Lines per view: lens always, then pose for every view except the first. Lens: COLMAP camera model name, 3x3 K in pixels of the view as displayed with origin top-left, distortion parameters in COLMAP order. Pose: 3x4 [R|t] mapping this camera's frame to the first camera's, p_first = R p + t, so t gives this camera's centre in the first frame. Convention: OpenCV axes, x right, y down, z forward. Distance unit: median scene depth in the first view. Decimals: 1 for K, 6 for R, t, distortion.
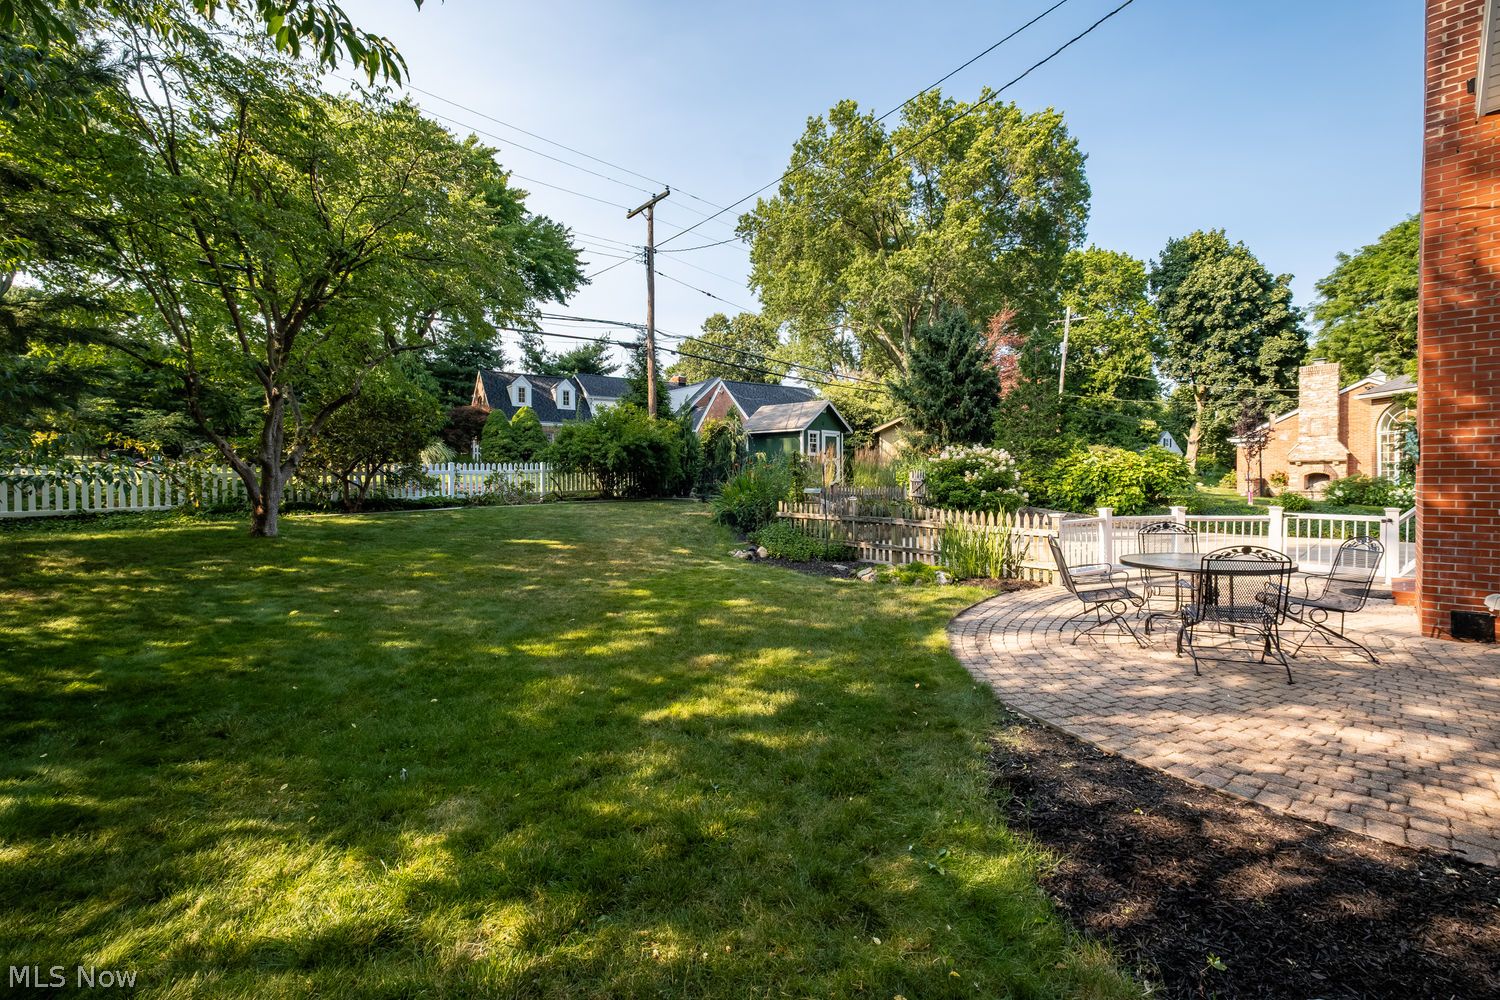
lens RADIAL K [[681.4, 0, 755.2], [0, 681.4, 495.0], [0, 0, 1]] dist [0.011235, -0.001773]
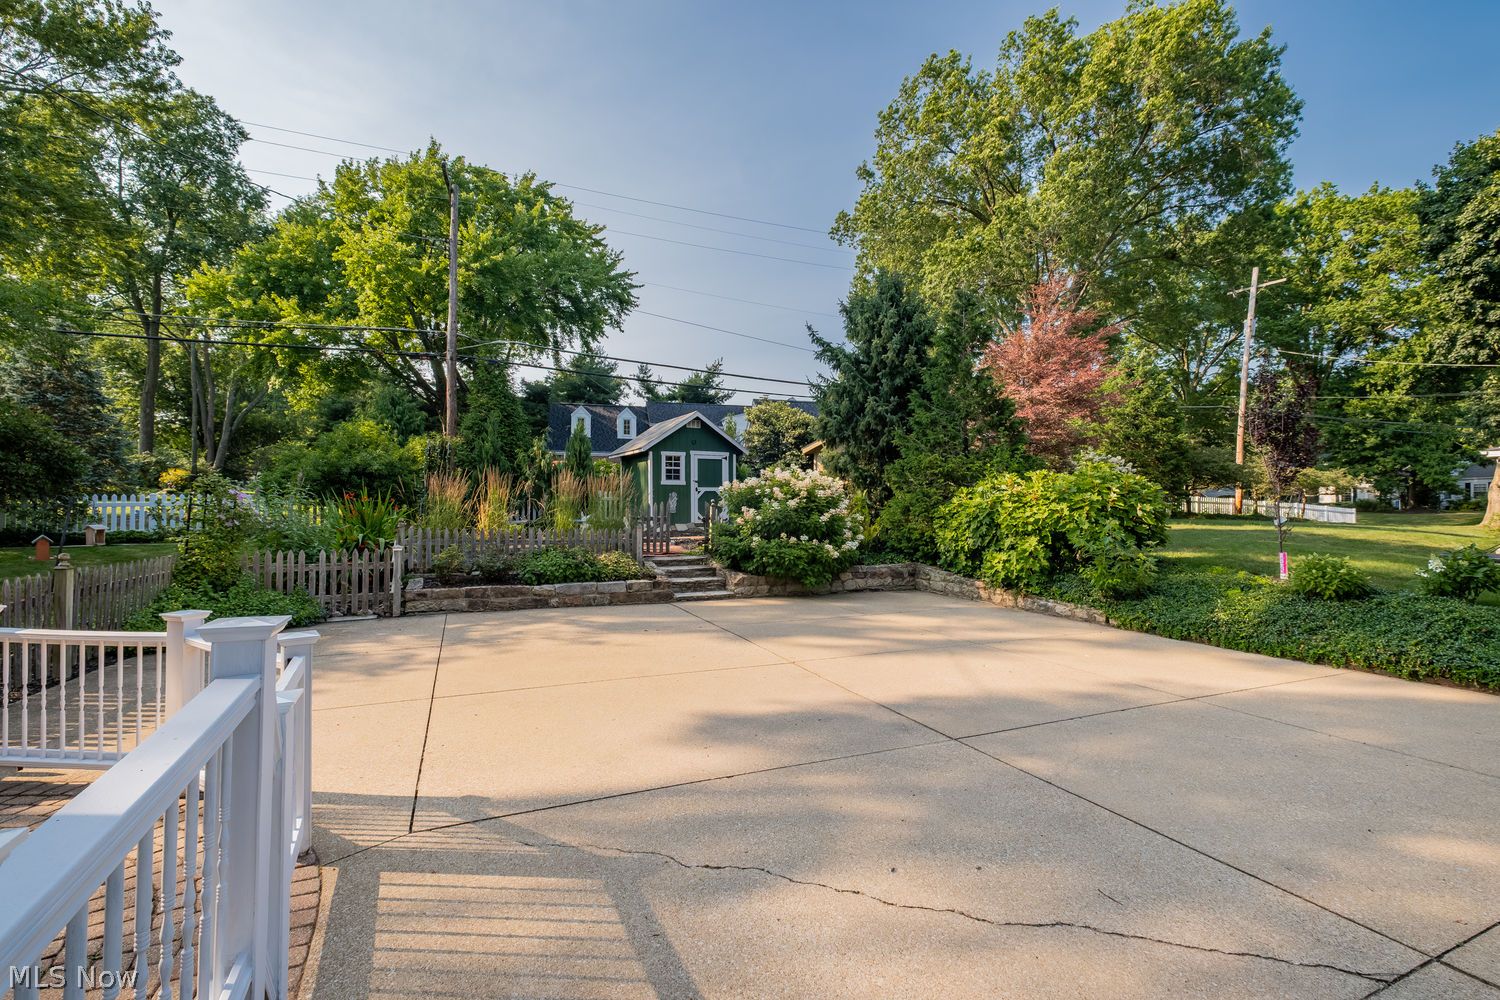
lens RADIAL K [[681.4, 0, 759.3], [0, 681.4, 497.3], [0, 0, 1]] dist [0.011235, -0.001773]
pose [[0.928587, 0.000476, -0.371115, 0.251793], [-0.016097, 0.999110, -0.038997, -0.008709], [0.370766, 0.042186, 0.927768, 0.182033]]
